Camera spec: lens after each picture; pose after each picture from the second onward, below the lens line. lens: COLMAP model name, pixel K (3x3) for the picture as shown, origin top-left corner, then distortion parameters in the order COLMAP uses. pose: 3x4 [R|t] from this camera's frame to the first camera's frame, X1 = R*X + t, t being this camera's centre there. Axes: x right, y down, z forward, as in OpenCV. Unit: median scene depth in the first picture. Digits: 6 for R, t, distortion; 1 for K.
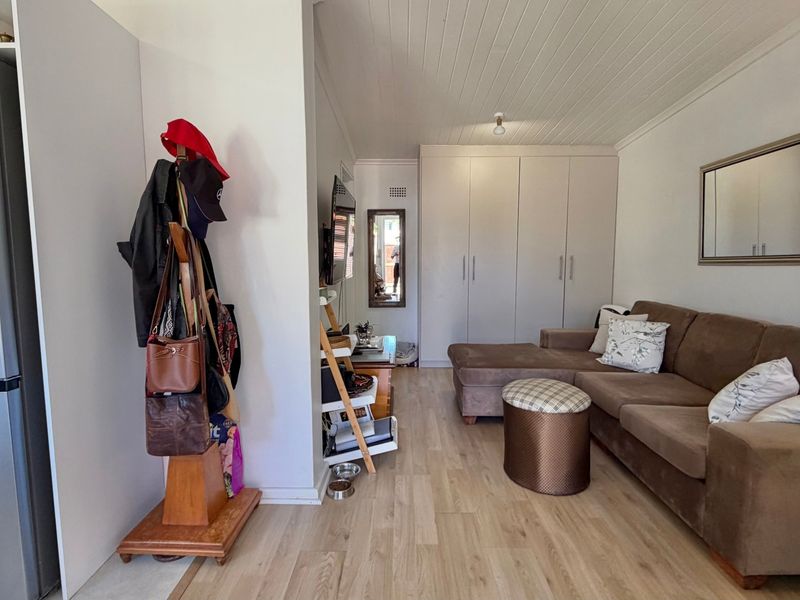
lens RADIAL K [[424.8, 0, 396.6], [0, 424.8, 300.6], [0, 0, 1]] dist [0.000491, 0.000359]
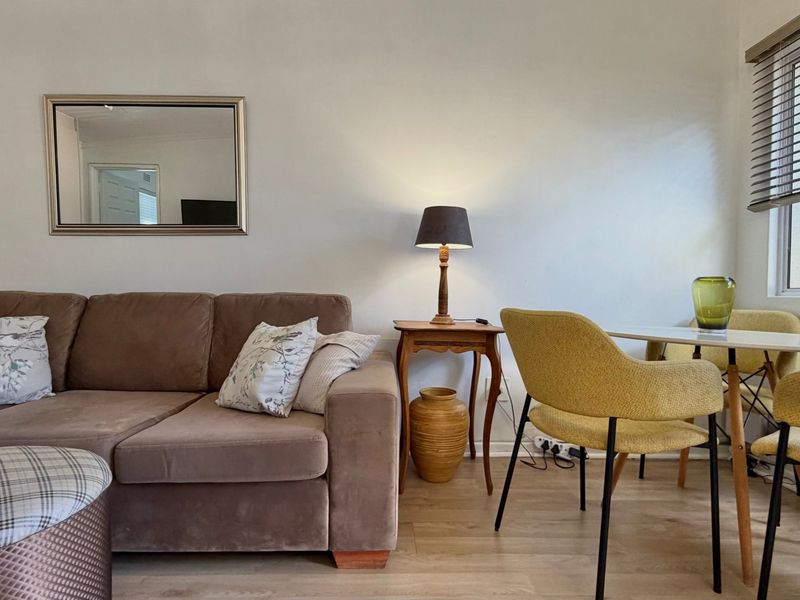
lens RADIAL K [[424.8, 0, 396.6], [0, 424.8, 300.6], [0, 0, 1]] dist [0.000491, 0.000359]
pose [[-0.051981, -0.013026, 0.998563, -0.026285], [0.087539, 0.996007, 0.017549, 0.080653], [-0.994804, 0.088325, -0.050633, 0.629911]]
